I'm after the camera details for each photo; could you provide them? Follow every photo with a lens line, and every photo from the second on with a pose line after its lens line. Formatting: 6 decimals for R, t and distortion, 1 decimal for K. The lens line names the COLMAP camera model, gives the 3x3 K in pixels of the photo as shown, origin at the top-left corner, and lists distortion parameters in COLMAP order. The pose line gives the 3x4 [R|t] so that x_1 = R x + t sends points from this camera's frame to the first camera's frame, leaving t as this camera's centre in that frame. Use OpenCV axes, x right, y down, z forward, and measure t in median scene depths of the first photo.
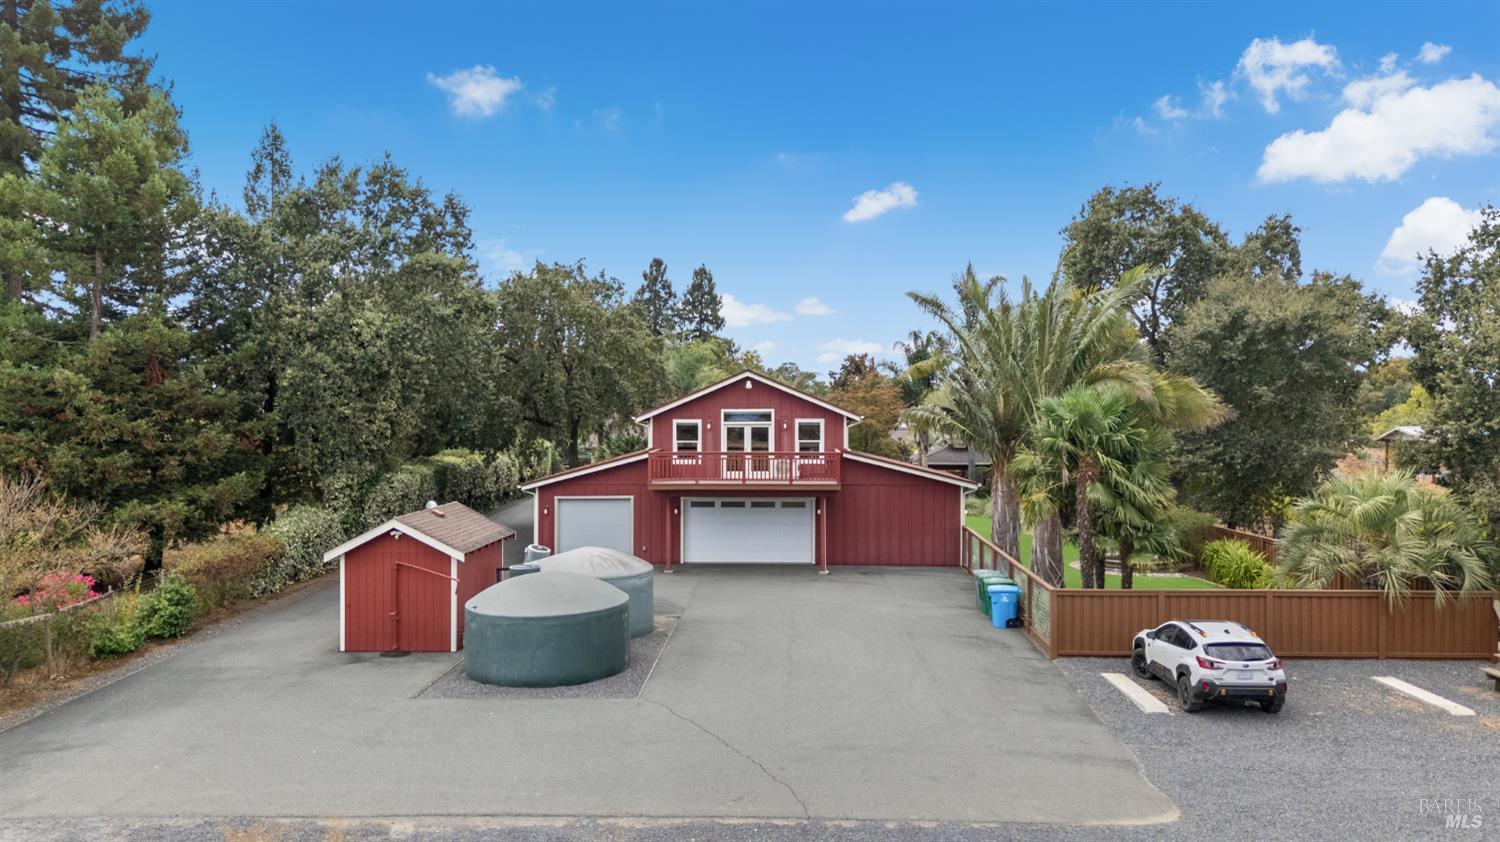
lens RADIAL K [[1065.9, 0, 750.0], [0, 1065.9, 421.0], [0, 0, 1]] dist [0.045775, -0.002429]
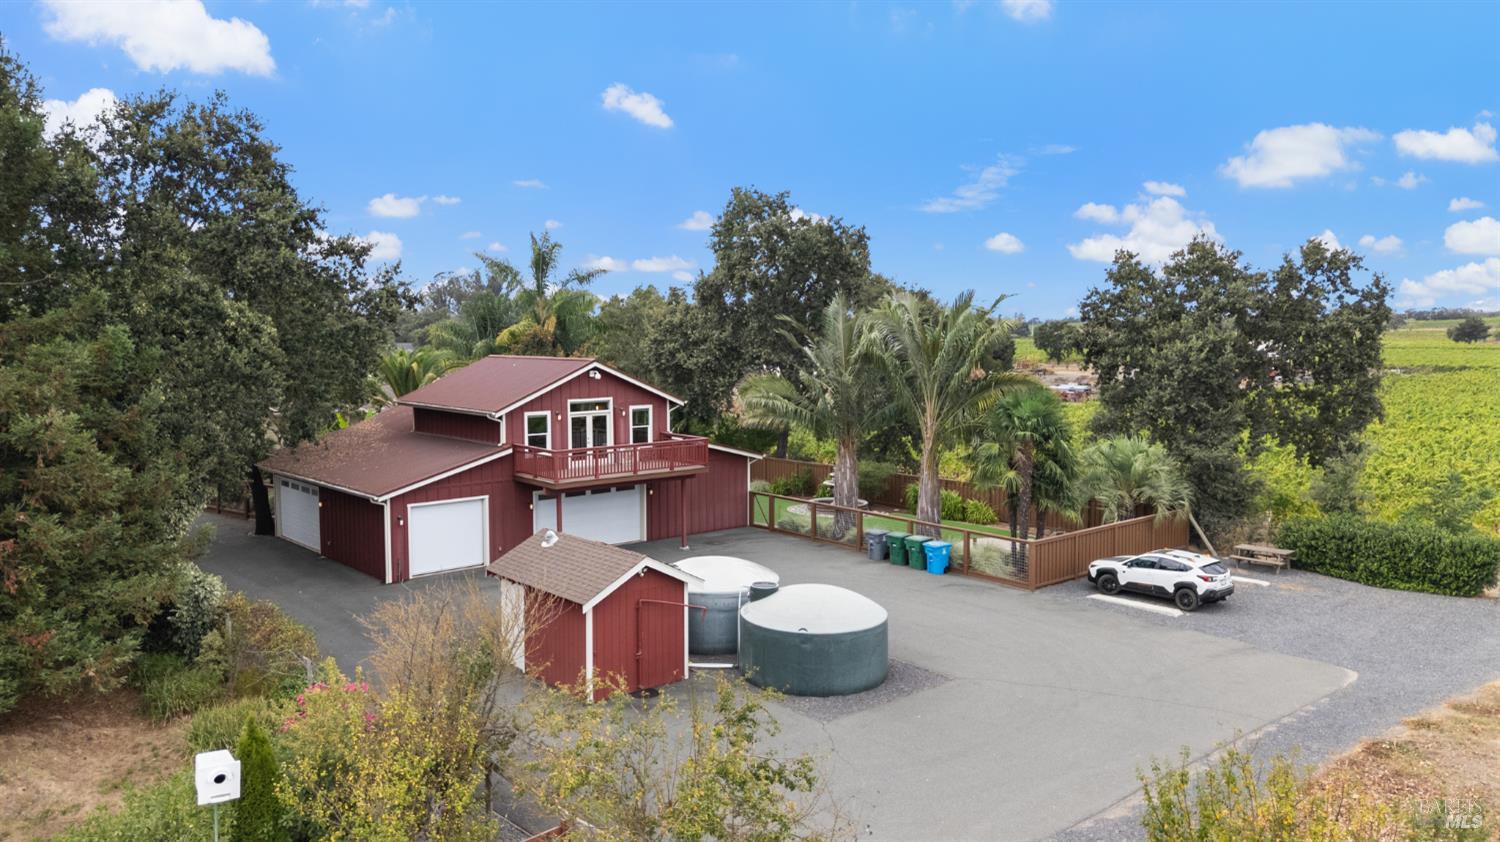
lens RADIAL K [[1065.9, 0, 750.0], [0, 1065.9, 421.0], [0, 0, 1]] dist [0.045775, -0.002429]
pose [[0.751204, -0.055171, 0.657760, -0.555685], [0.008066, 0.997194, 0.074430, -0.063941], [-0.660021, -0.050607, 0.749541, 0.140954]]
